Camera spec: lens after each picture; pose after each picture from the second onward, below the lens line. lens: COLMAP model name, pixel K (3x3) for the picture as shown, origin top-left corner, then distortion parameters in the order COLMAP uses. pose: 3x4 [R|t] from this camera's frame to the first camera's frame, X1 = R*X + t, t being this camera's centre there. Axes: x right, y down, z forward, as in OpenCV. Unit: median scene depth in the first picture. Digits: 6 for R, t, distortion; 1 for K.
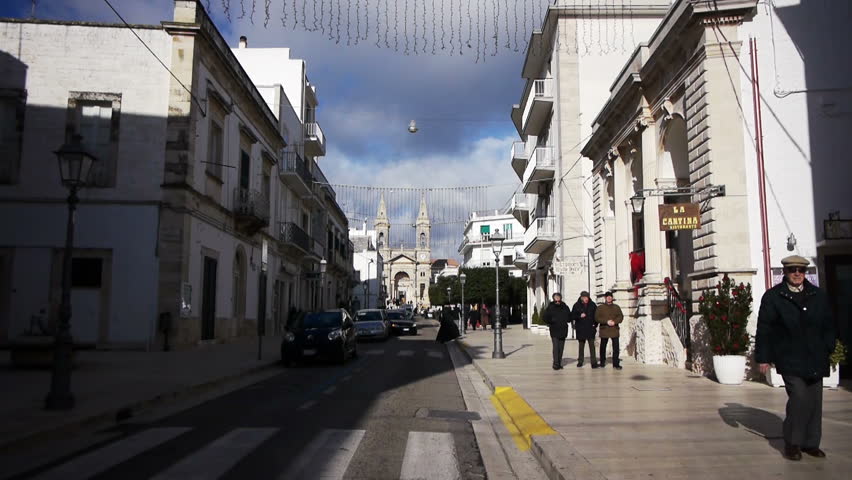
lens RADIAL K [[657.3, 0, 426.0], [0, 657.3, 240.0], [0, 0, 1]] dist [-0.025794, 0.006618]
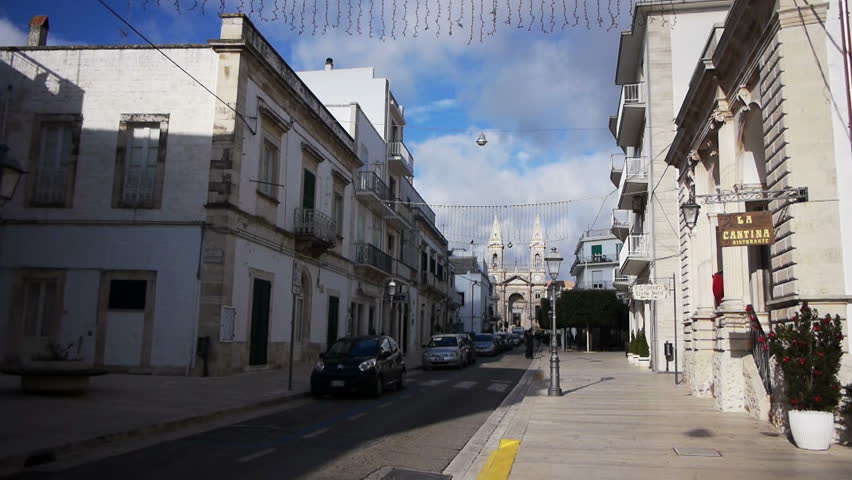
lens RADIAL K [[657.3, 0, 426.0], [0, 657.3, 240.0], [0, 0, 1]] dist [-0.025794, 0.006618]
pose [[0.983333, -0.010183, -0.181530, 0.096091], [0.004287, 0.999451, -0.032845, 0.001266], [0.181765, 0.031519, 0.982837, 0.101211]]
